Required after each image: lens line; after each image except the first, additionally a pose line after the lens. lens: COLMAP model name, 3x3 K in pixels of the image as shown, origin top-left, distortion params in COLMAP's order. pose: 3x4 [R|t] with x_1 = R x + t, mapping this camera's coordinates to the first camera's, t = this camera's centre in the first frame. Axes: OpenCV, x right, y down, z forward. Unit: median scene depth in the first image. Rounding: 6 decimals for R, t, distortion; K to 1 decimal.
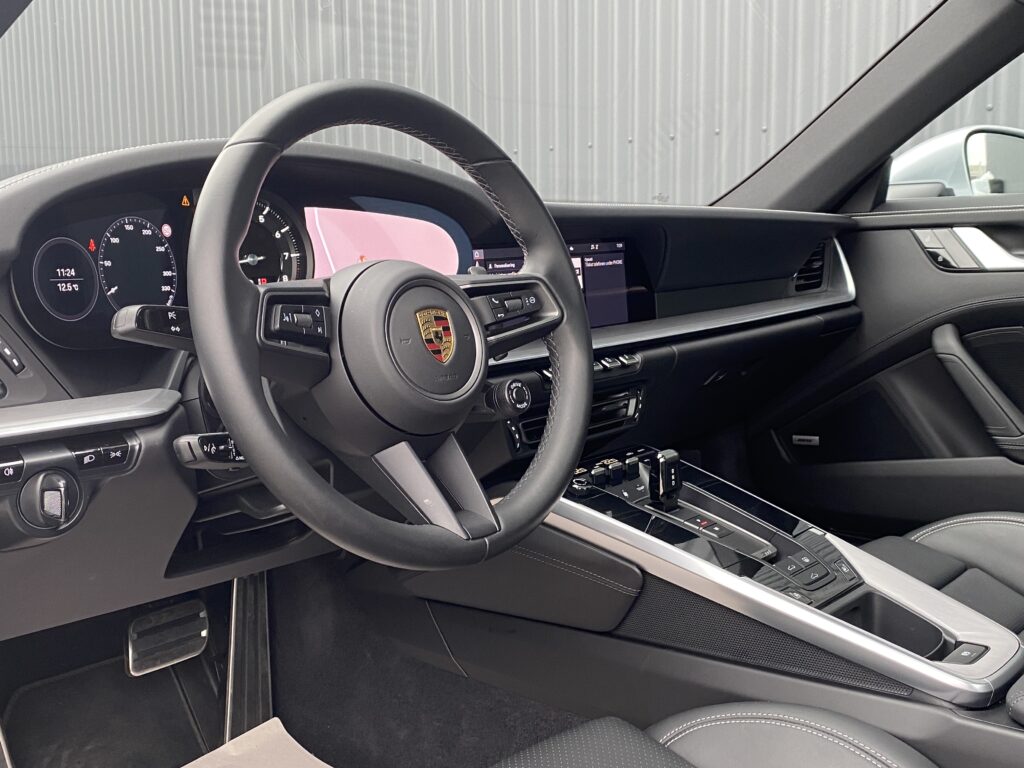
lens RADIAL K [[1167.9, 0, 513.9], [0, 1167.9, 385.5], [0, 0, 1]] dist [-0.025590, 0.000000]
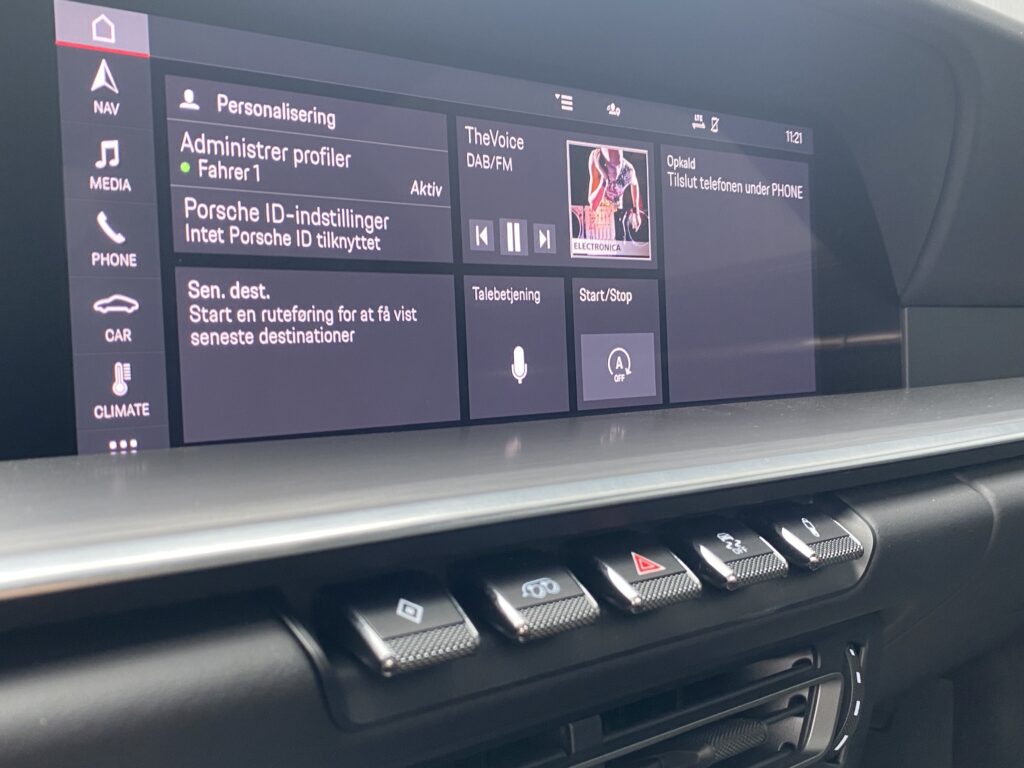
lens RADIAL K [[1167.9, 0, 510.0], [0, 1167.9, 385.8], [0, 0, 1]] dist [-0.025590, 0.000000]
pose [[0.988602, 0.037893, -0.145708, 0.067410], [-0.048824, 0.996195, -0.072188, -0.032864], [0.142418, 0.078480, 0.986690, 0.734856]]
